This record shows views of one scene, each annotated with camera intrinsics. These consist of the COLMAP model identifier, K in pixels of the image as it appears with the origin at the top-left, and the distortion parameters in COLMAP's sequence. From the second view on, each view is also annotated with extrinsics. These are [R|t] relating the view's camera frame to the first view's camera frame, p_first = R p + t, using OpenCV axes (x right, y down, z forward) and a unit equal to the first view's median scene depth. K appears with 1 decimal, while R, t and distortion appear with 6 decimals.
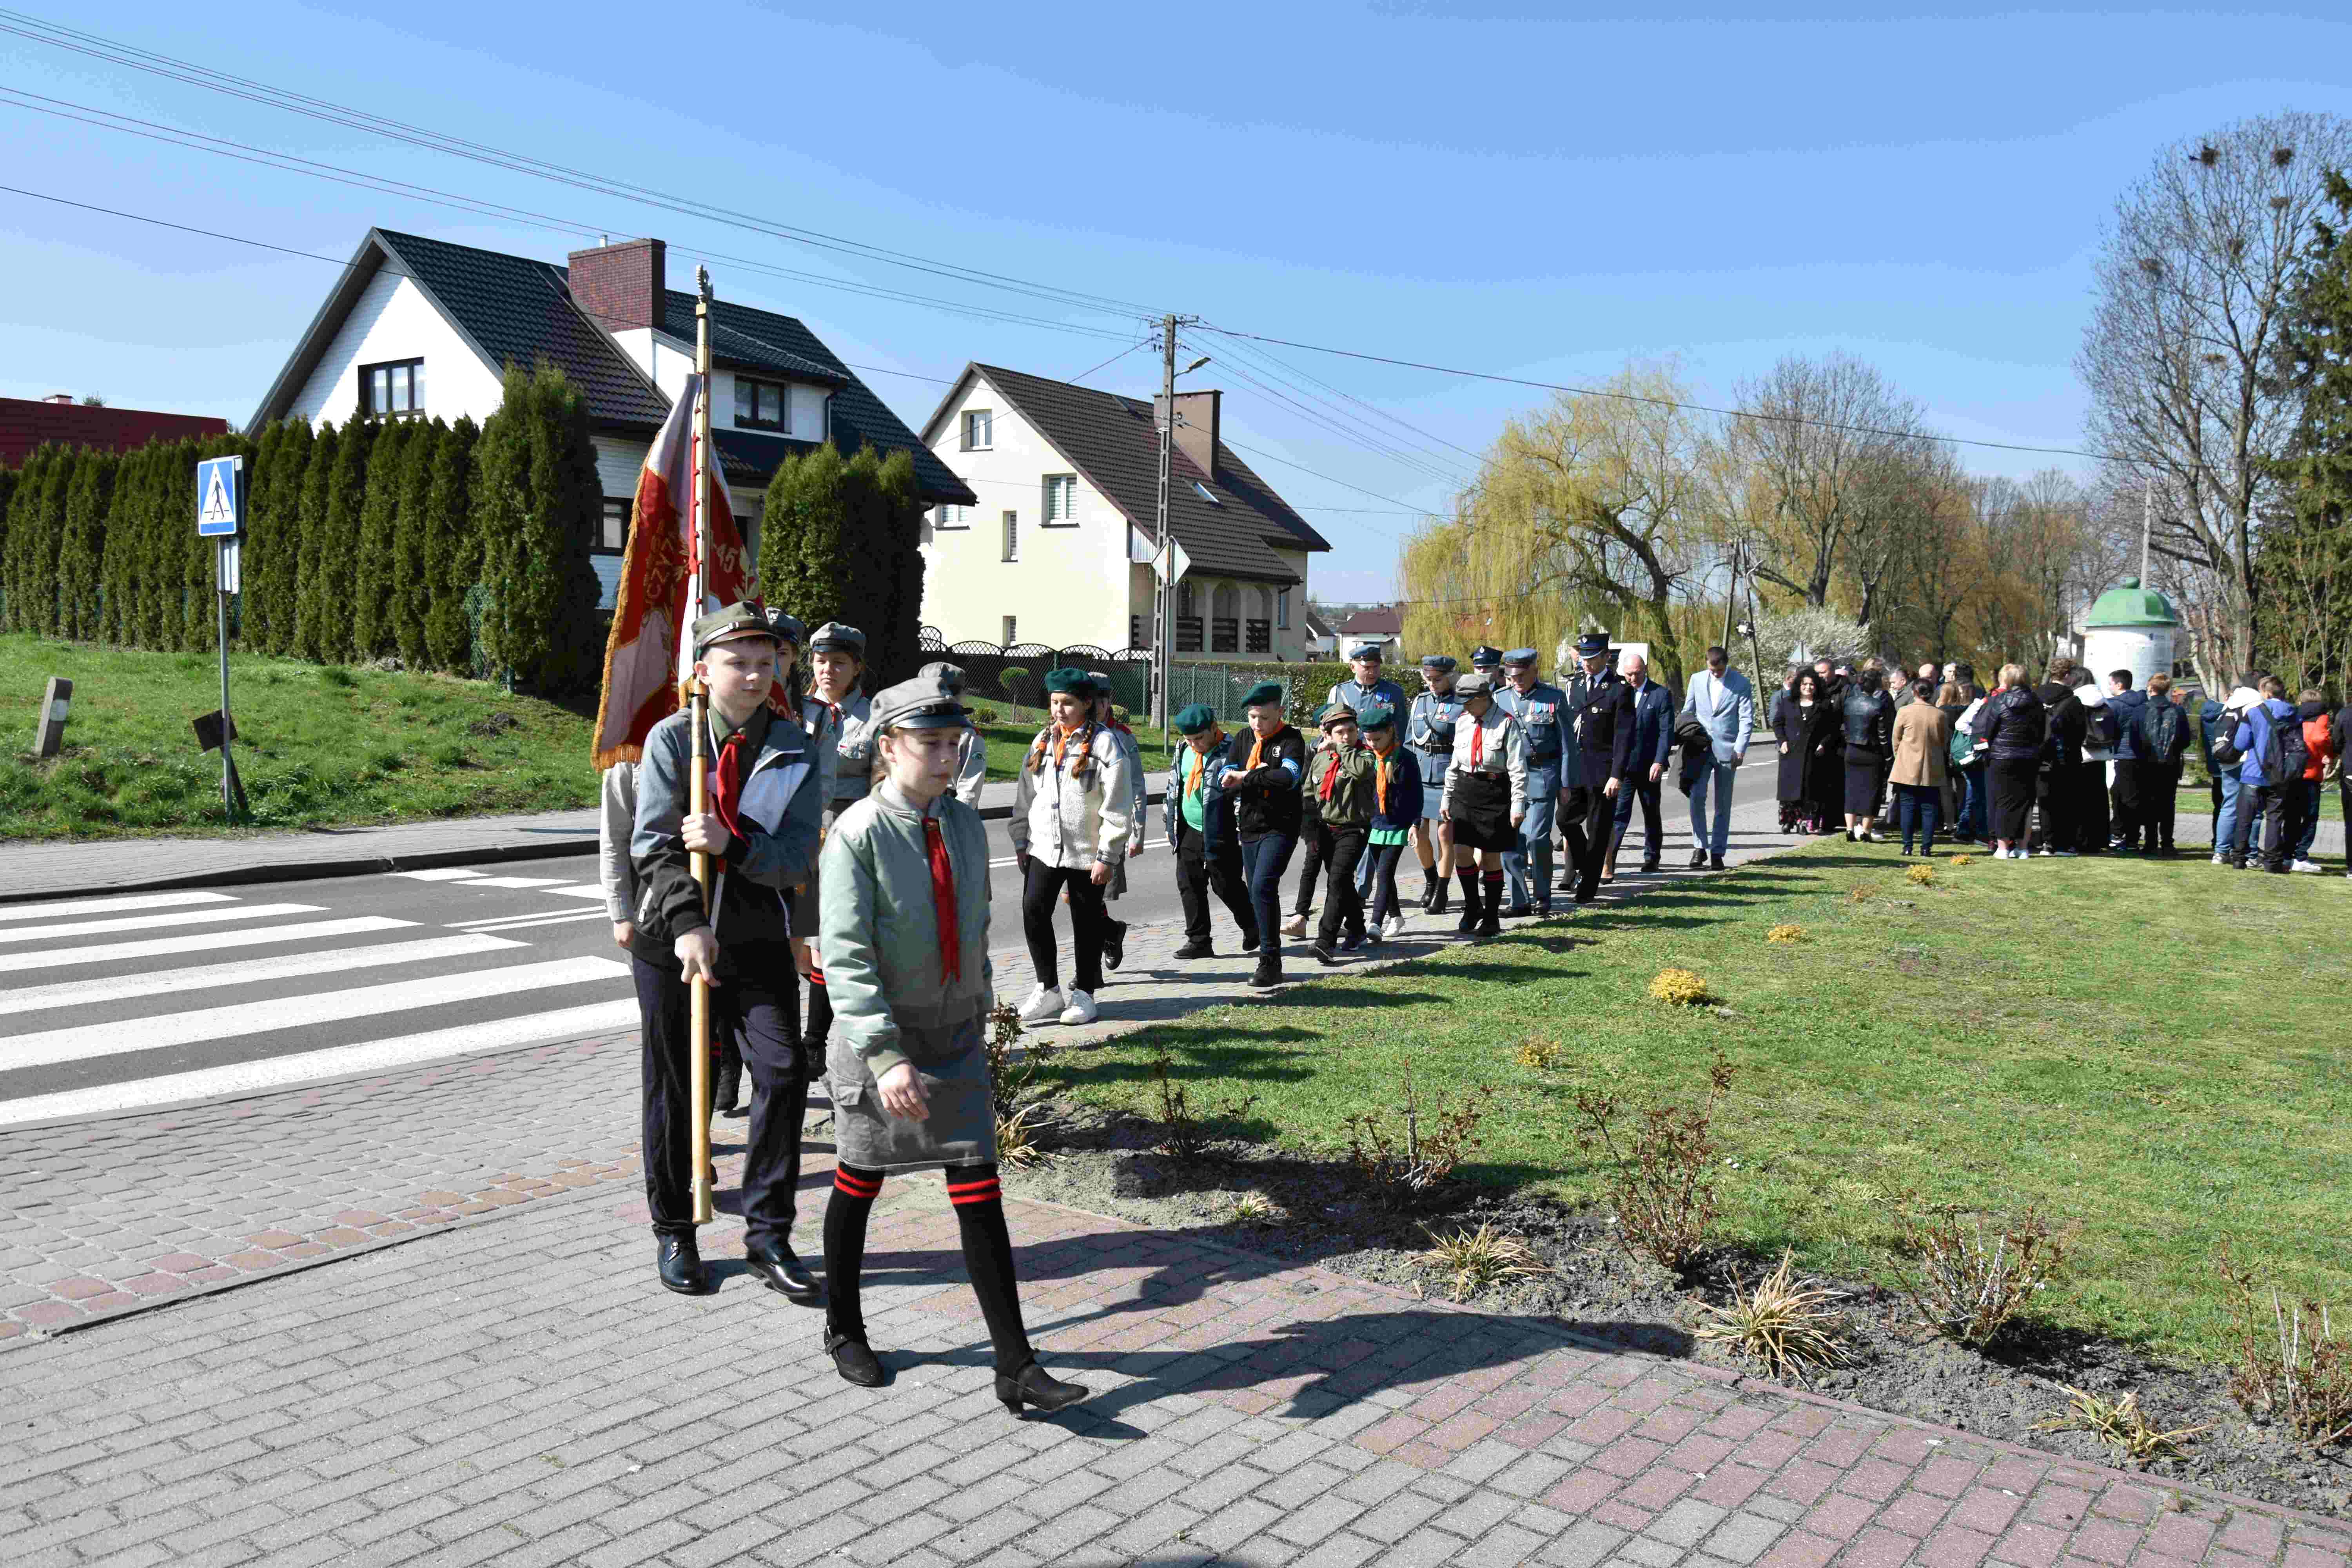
lens RADIAL K [[1818.7, 0, 1179.4], [0, 1818.7, 797.9], [0, 0, 1]] dist [-0.043263, -0.004793]
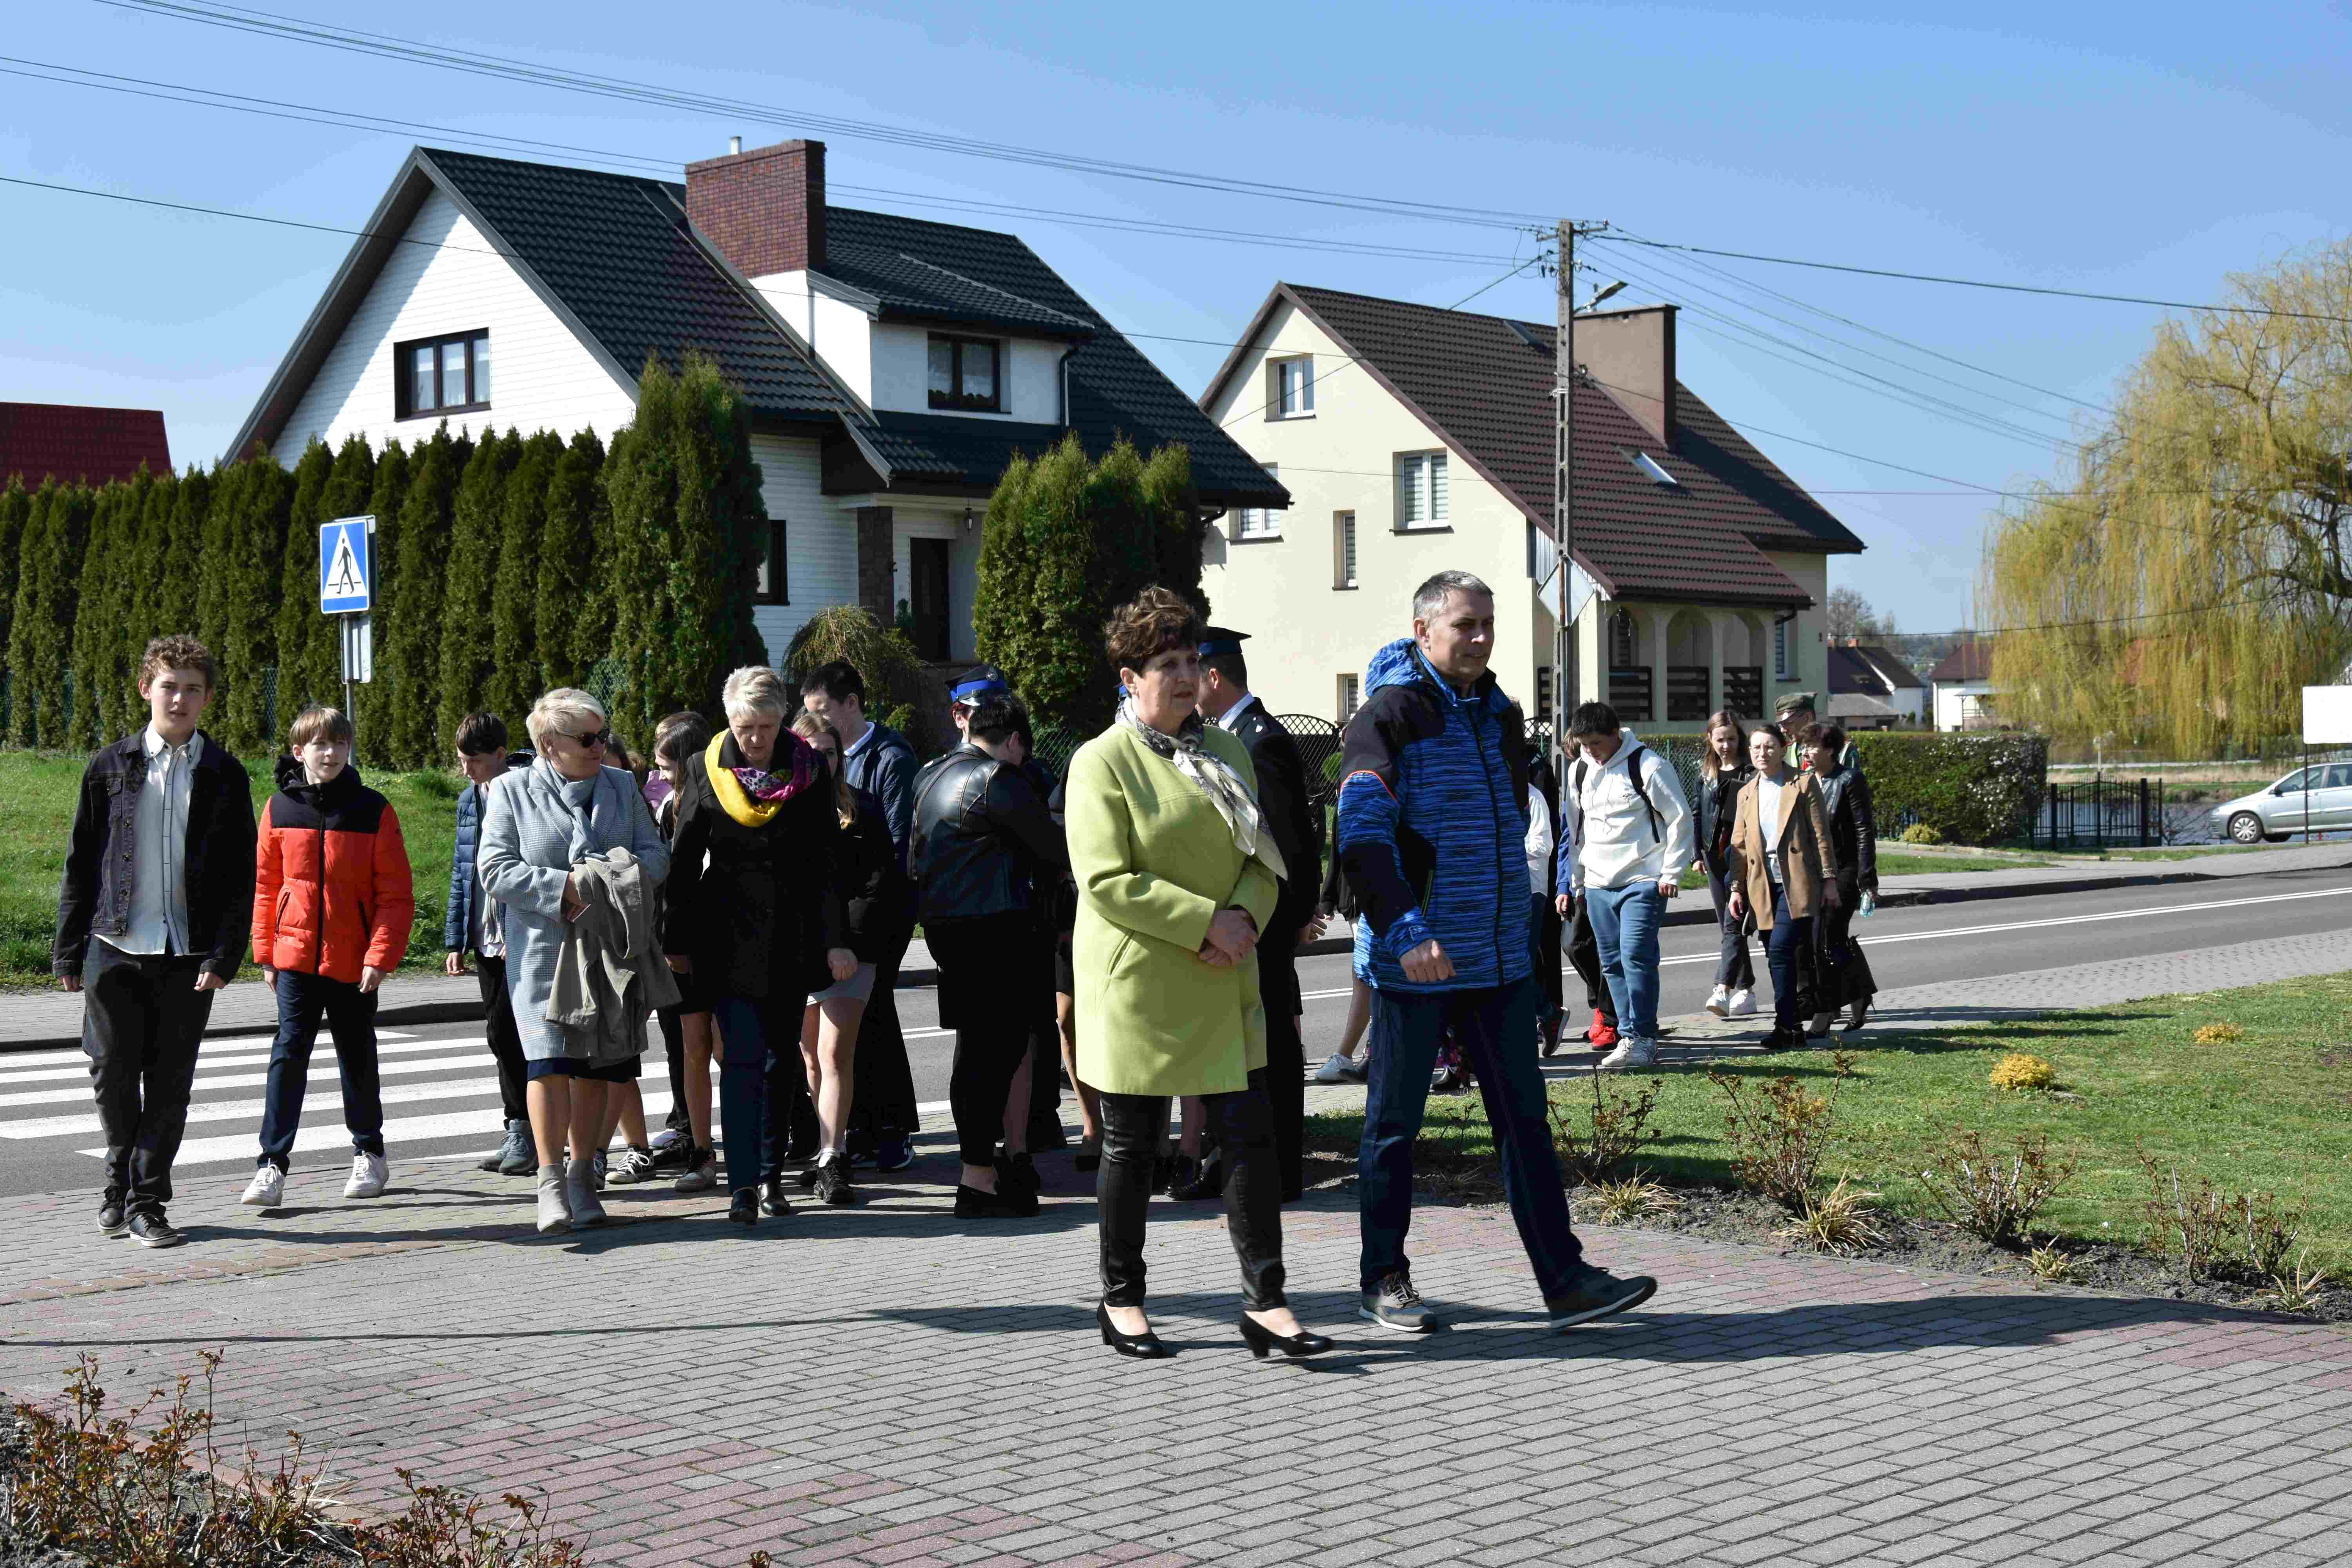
lens RADIAL K [[3082.2, 0, 1176.0], [0, 3082.2, 784.0], [0, 0, 1]] dist [-0.060537, 0.132252]
pose [[0.987759, -0.026325, -0.153749, 0.018019], [0.016694, 0.997836, -0.063599, 0.009307], [0.155091, 0.060254, 0.986061, -0.108339]]
